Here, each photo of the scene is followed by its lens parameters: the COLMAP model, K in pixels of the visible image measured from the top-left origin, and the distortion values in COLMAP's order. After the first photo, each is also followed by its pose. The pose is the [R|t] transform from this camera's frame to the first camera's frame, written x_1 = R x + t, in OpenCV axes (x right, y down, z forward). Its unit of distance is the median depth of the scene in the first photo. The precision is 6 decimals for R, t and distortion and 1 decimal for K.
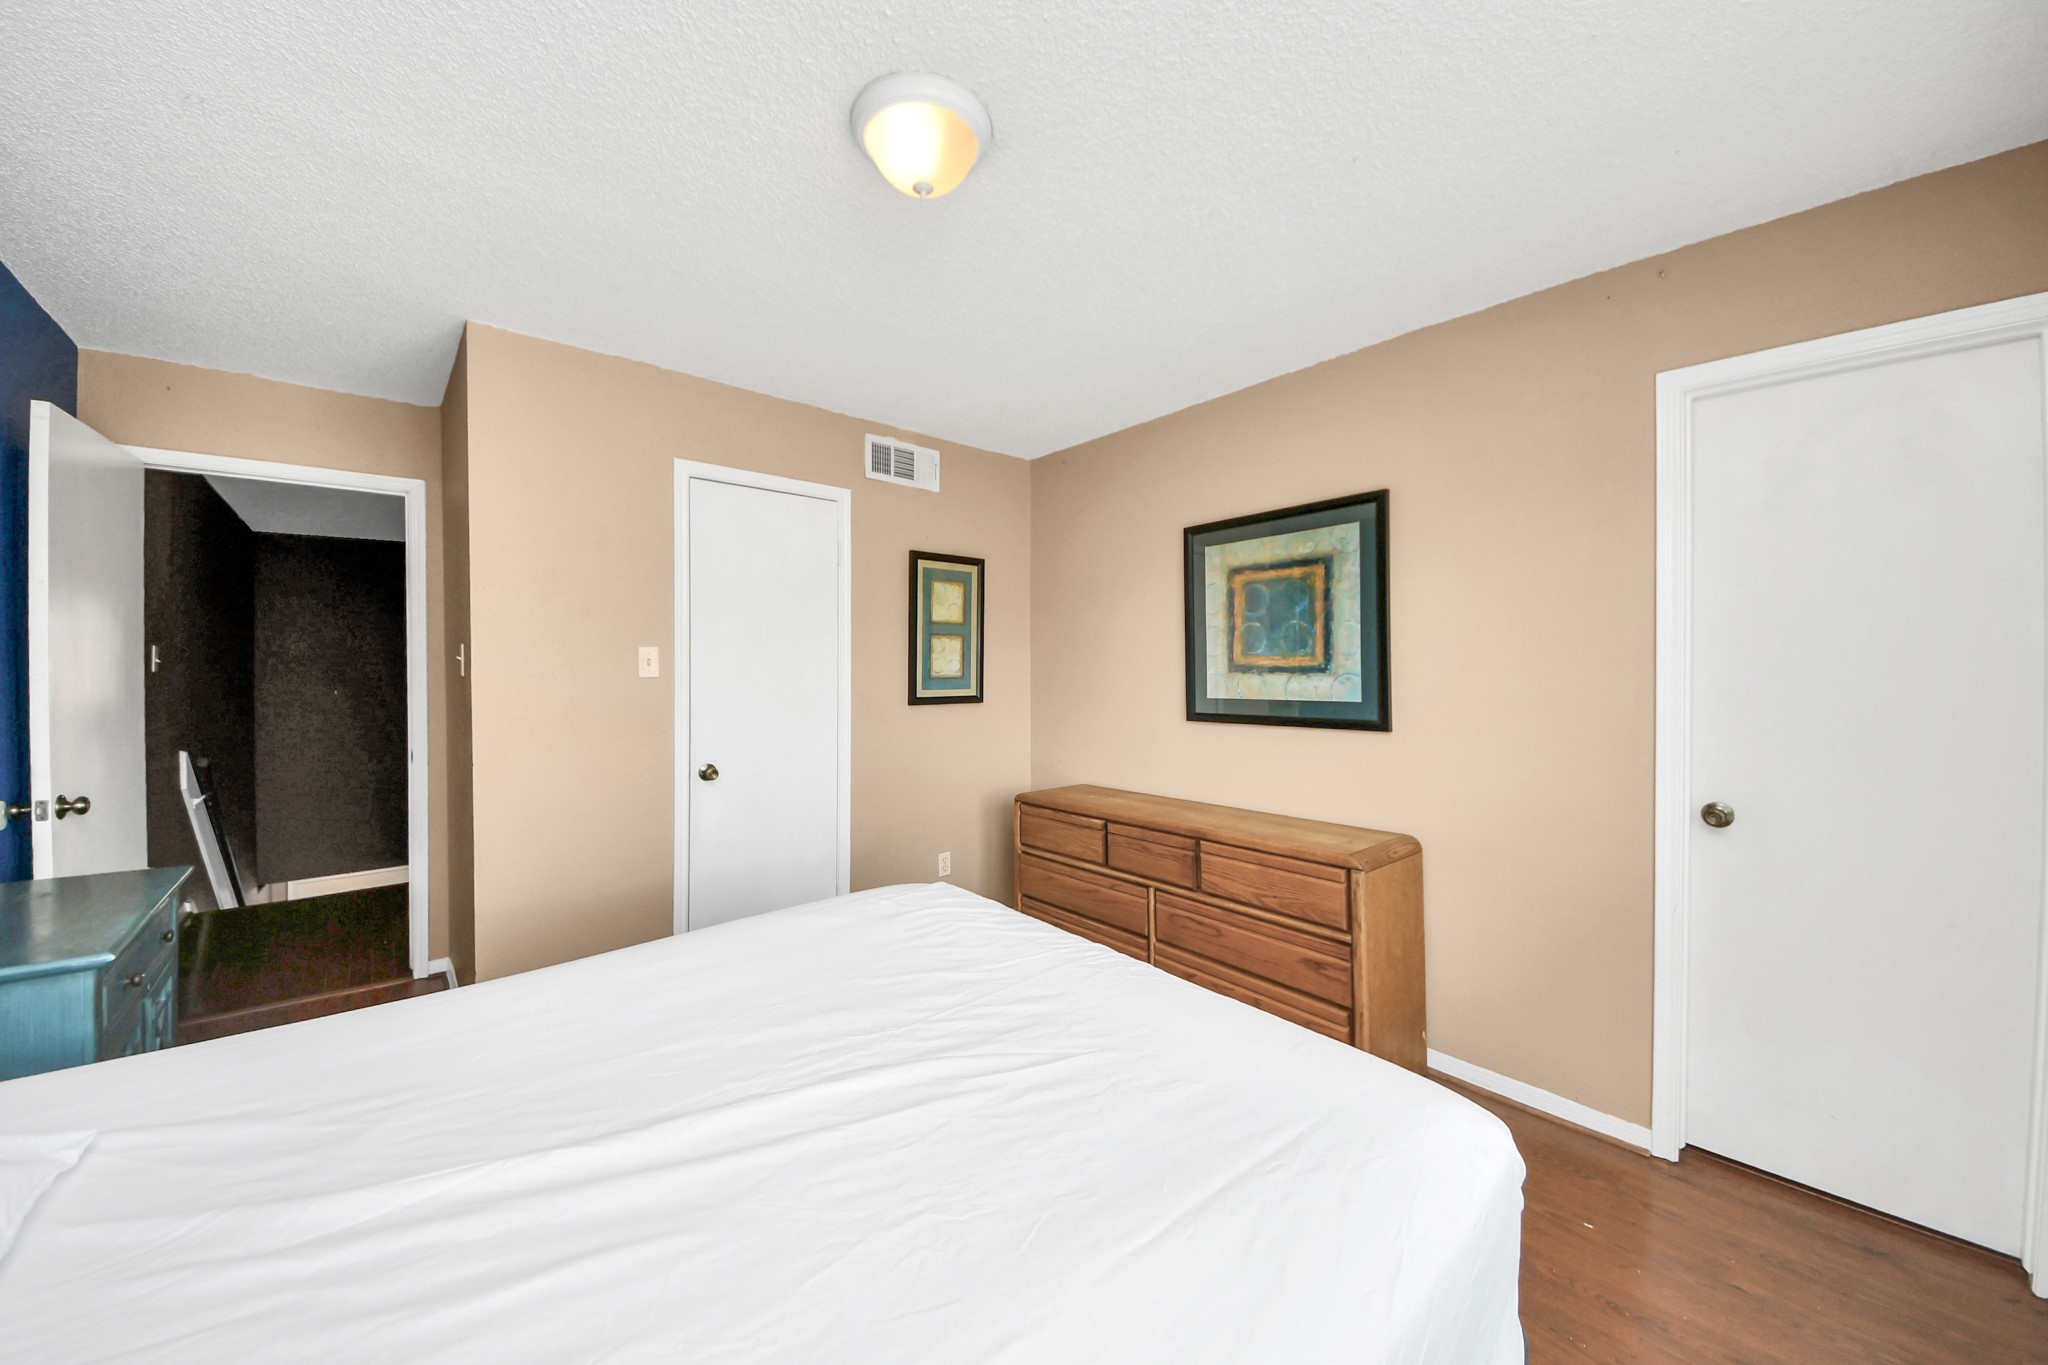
lens RADIAL K [[730.5, 0, 1032.9], [0, 730.5, 671.7], [0, 0, 1]] dist [0.057322, -0.027724]
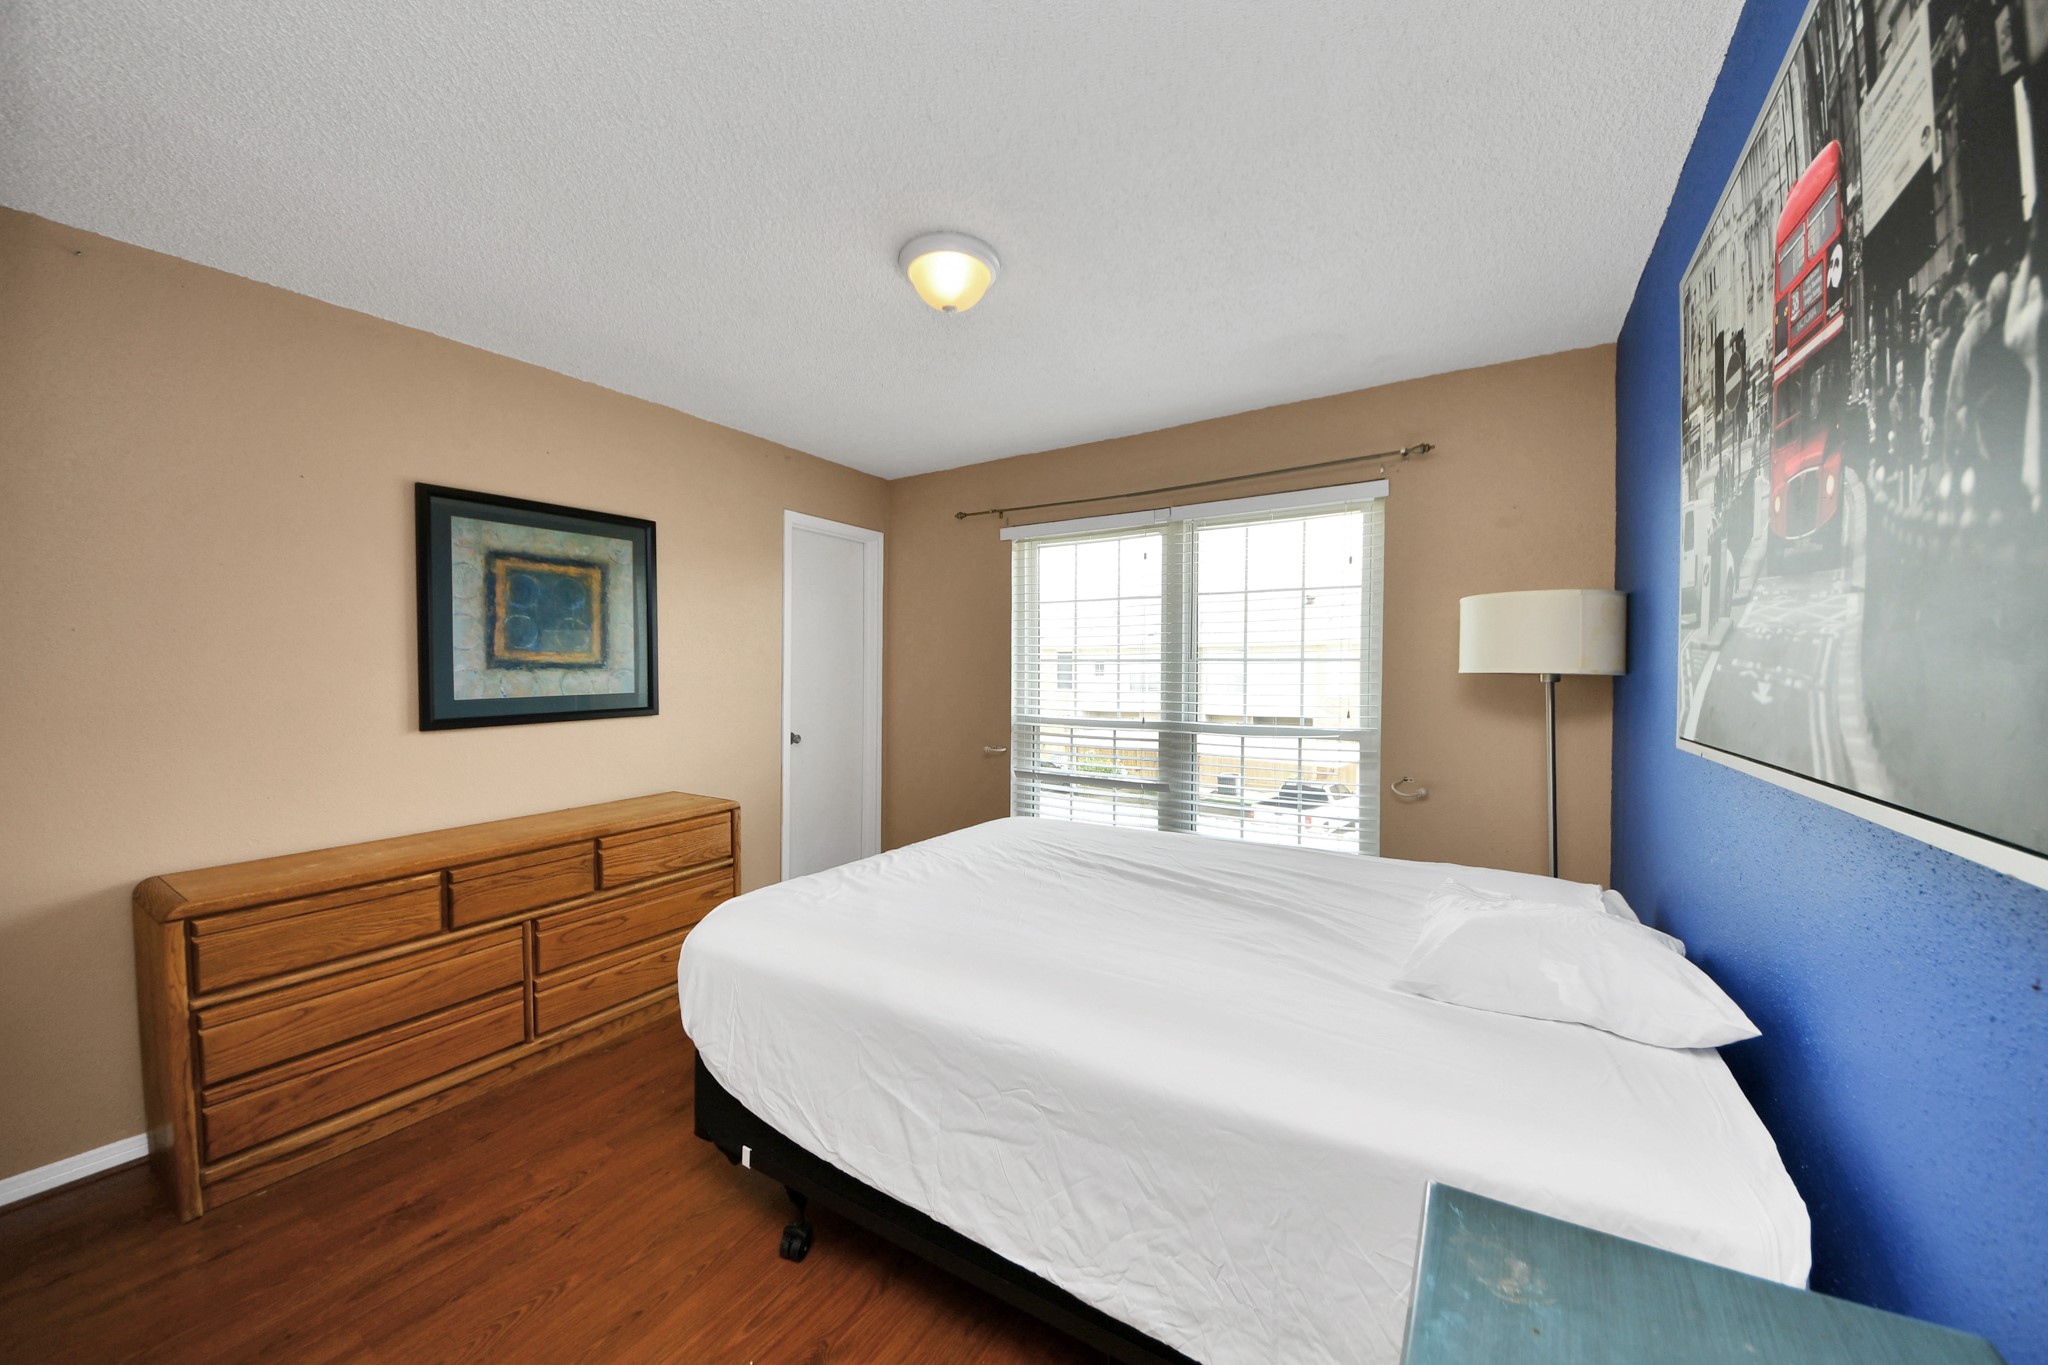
lens RADIAL K [[708.8, 0, 1024.0], [0, 708.8, 682.5], [0, 0, 1]] dist [0.026731, -0.019460]
pose [[-0.277678, -0.017096, 0.960522, -0.762790], [0.009678, 0.999741, 0.020592, 0.006341], [-0.960626, 0.015014, -0.277440, 0.651695]]
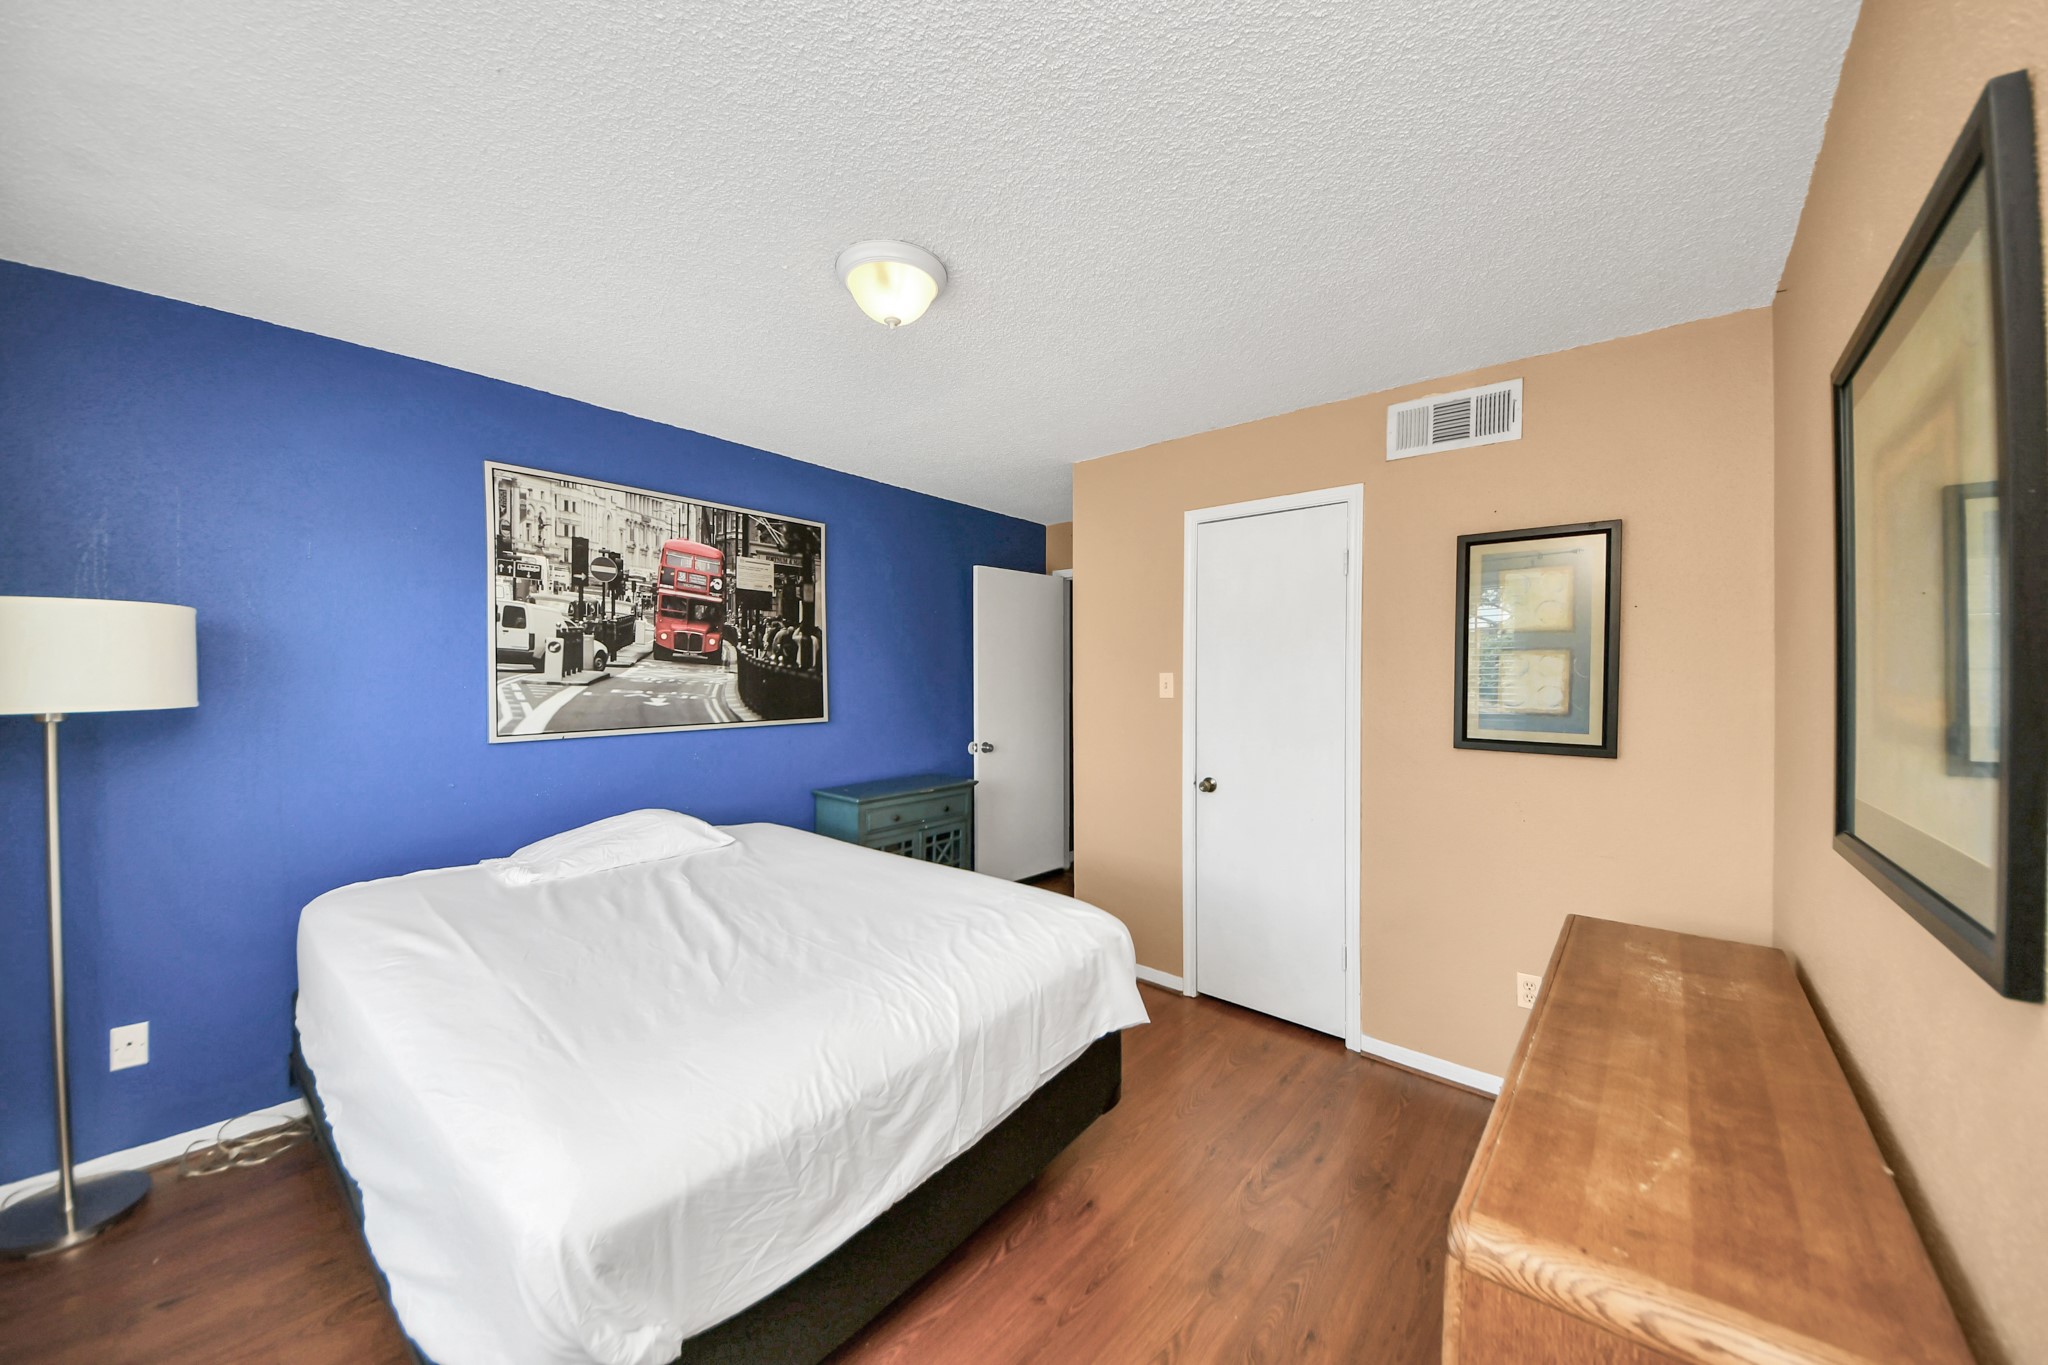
lens RADIAL K [[737.0, 0, 1013.2], [0, 737.0, 686.6], [0, 0, 1]] dist [0.044179, -0.022236]
pose [[0.136869, 0.017335, -0.990438, 0.610262], [-0.016198, 0.999752, 0.015260, -0.023902], [0.990457, 0.013954, 0.137116, 0.544512]]
